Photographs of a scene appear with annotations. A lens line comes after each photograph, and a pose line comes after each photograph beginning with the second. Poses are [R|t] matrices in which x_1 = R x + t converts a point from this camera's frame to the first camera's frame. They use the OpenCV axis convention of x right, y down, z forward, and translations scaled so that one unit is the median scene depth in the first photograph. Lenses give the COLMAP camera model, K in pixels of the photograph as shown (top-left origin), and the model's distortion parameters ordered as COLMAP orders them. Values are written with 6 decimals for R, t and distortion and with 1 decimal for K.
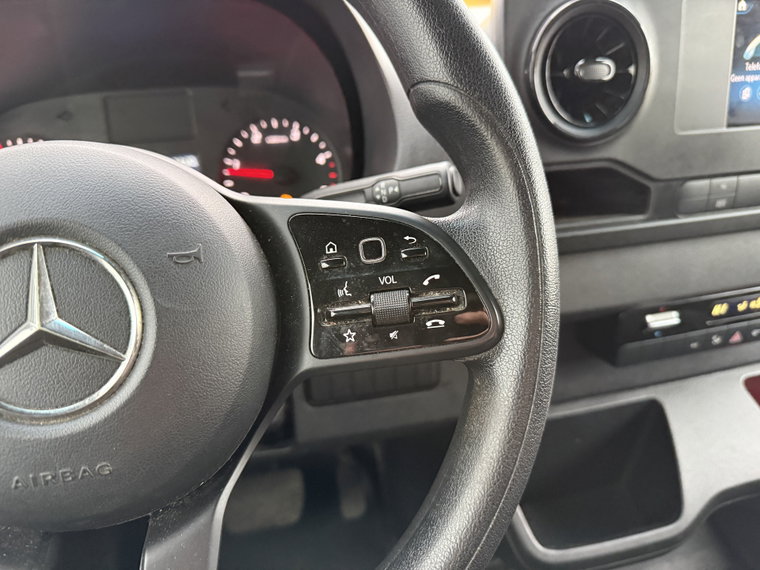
lens RADIAL K [[514.6, 0, 377.2], [0, 514.6, 299.3], [0, 0, 1]] dist [0.104299, -0.203457]
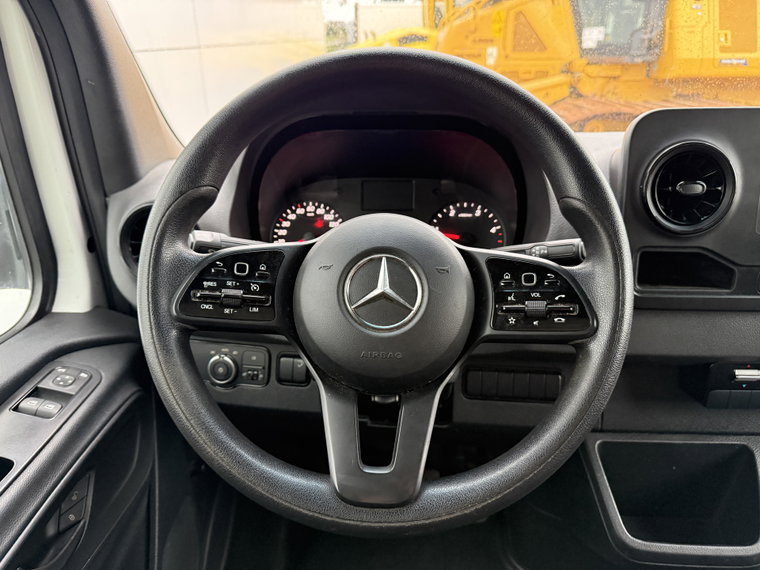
lens RADIAL K [[514.6, 0, 377.2], [0, 514.6, 299.3], [0, 0, 1]] dist [0.104299, -0.203457]
pose [[0.958374, 0.116878, -0.260496, -0.038459], [-0.147810, 0.983696, -0.102439, 0.252914], [0.244276, 0.136679, 0.960025, -0.956302]]
